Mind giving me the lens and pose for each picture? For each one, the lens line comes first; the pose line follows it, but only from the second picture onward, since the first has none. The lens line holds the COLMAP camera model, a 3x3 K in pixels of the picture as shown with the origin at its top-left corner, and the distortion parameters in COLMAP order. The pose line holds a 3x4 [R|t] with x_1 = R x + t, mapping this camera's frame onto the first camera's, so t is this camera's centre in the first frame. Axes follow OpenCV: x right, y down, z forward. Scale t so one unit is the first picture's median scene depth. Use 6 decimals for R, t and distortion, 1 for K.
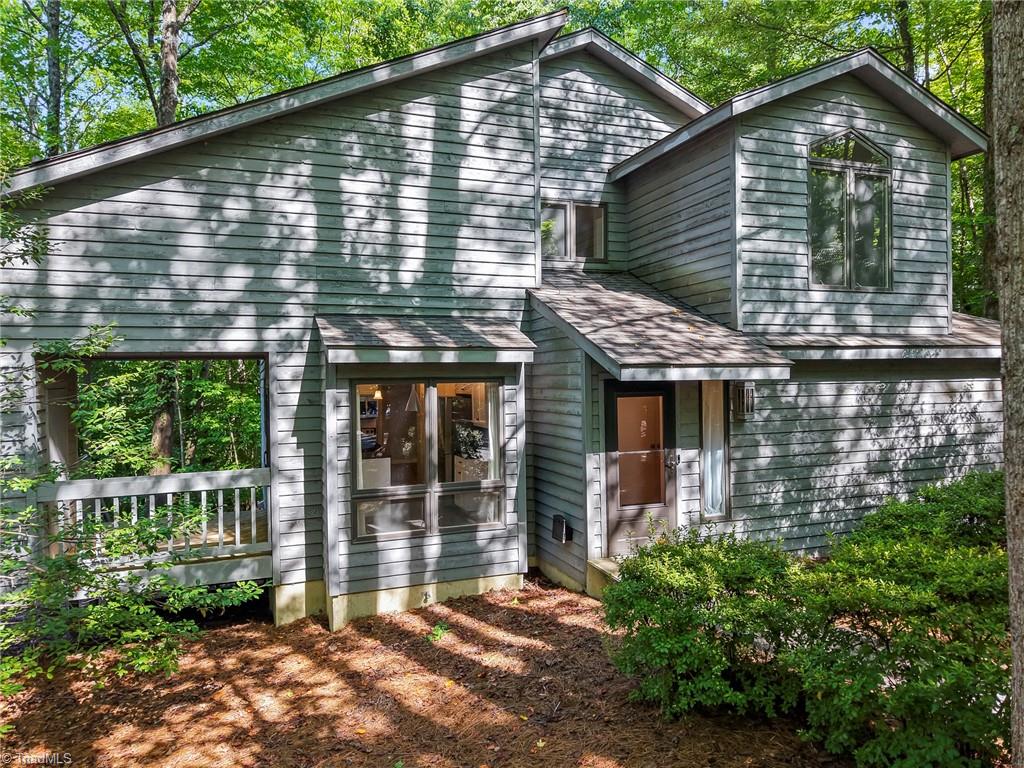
lens RADIAL K [[695.6, 0, 512.5], [0, 695.6, 382.8], [0, 0, 1]] dist [0.009347, 0.002170]
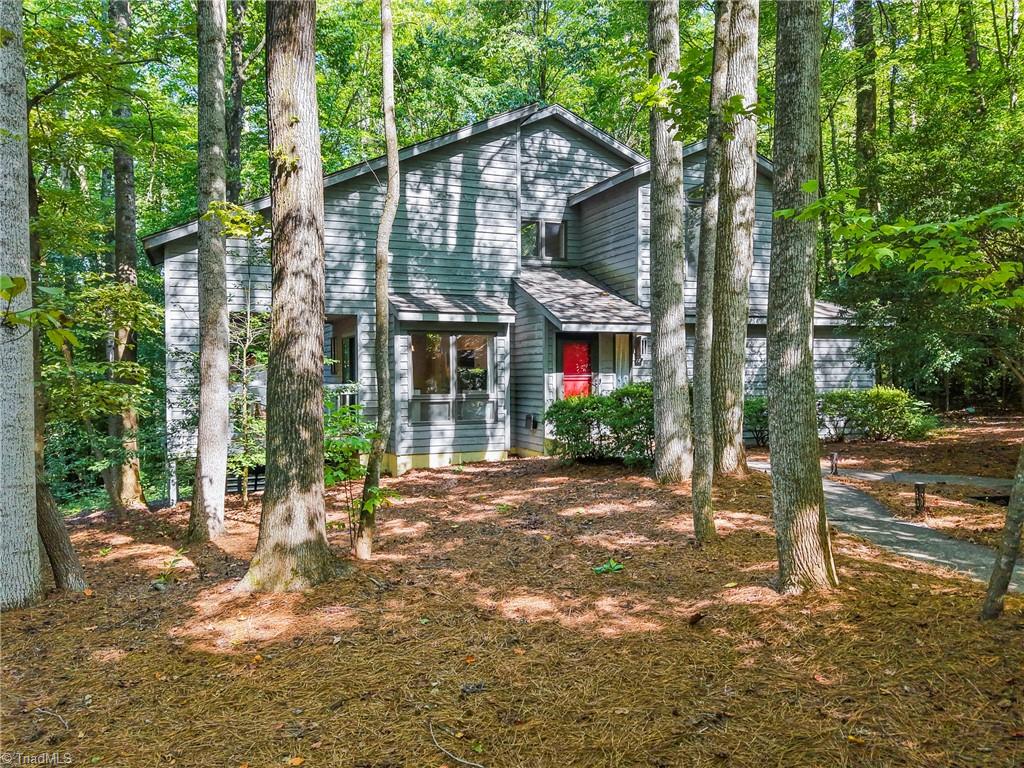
lens RADIAL K [[695.6, 0, 509.5], [0, 695.6, 383.8], [0, 0, 1]] dist [0.009347, 0.002170]
pose [[0.999886, 0.010054, 0.011300, 0.000309], [-0.010264, 0.999772, 0.018704, 0.084679], [-0.011110, -0.018818, 0.999761, -0.653523]]
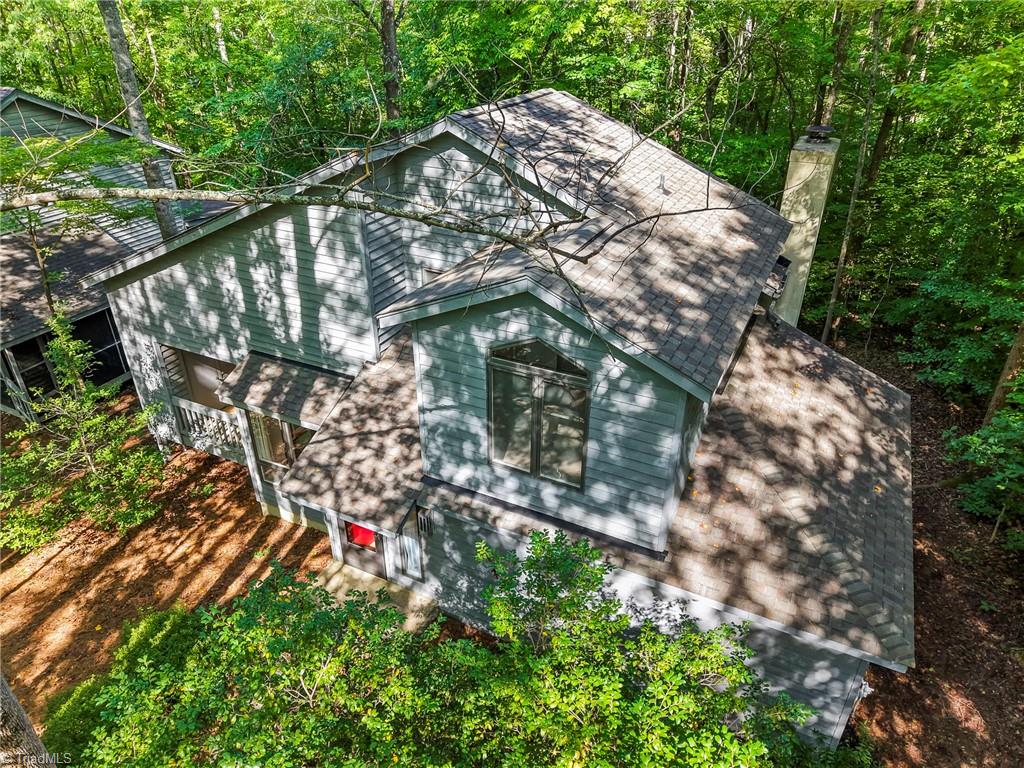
lens RADIAL K [[695.6, 0, 511.7], [0, 695.6, 384.4], [0, 0, 1]] dist [0.009347, 0.002170]
pose [[0.685546, 0.381344, -0.620164, 1.108810], [-0.023071, 0.862791, 0.505035, -0.814903], [0.727664, -0.331917, 0.600281, 0.426101]]
